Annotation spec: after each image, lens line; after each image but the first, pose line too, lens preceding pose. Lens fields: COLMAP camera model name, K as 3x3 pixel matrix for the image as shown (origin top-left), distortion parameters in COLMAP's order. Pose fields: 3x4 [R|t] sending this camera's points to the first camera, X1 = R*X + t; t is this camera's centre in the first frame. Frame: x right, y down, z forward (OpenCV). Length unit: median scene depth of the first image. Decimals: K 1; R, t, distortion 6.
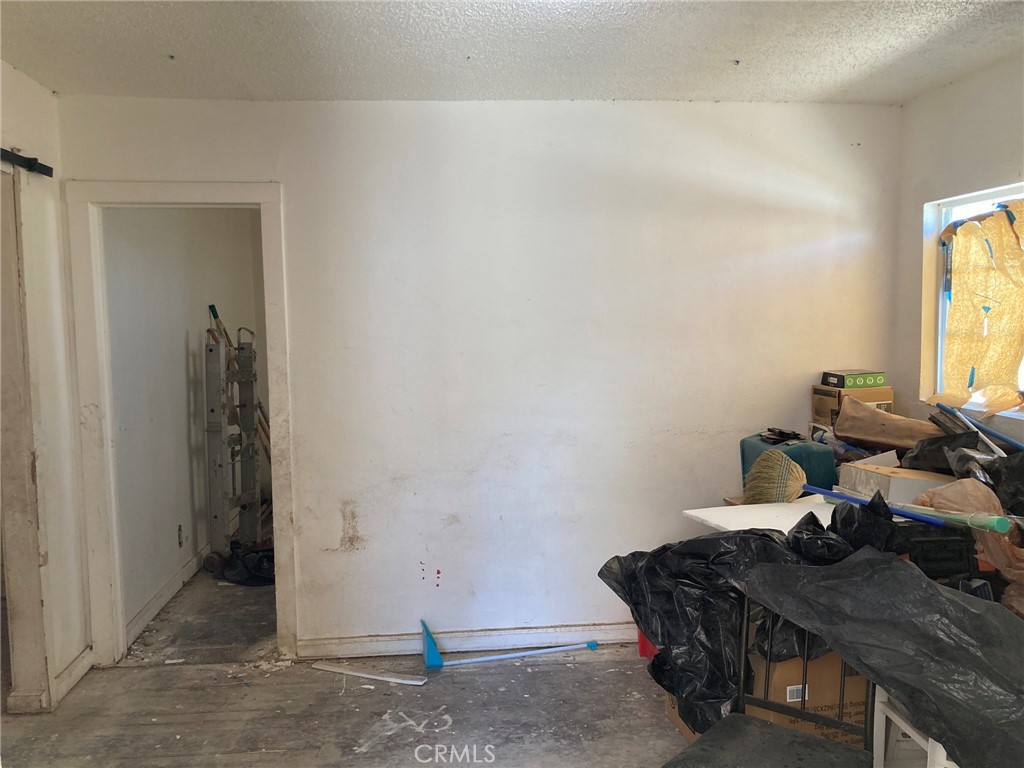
lens RADIAL K [[819.4, 0, 525.5], [0, 819.4, 383.1], [0, 0, 1]] dist [0.060981, -0.080486]
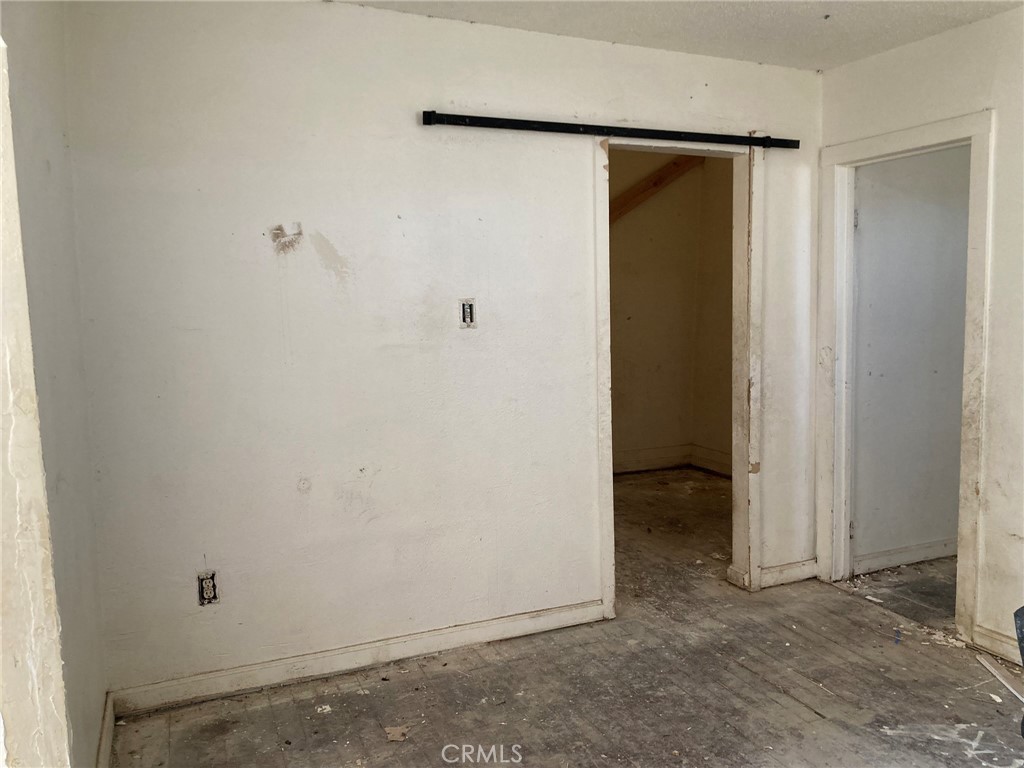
lens RADIAL K [[819.4, 0, 525.5], [0, 819.4, 383.1], [0, 0, 1]] dist [0.060981, -0.080486]
pose [[0.332508, 0.103990, -0.937350, 0.393706], [-0.062043, 0.994161, 0.088284, 0.000772], [0.941057, 0.028800, 0.337019, 0.237382]]
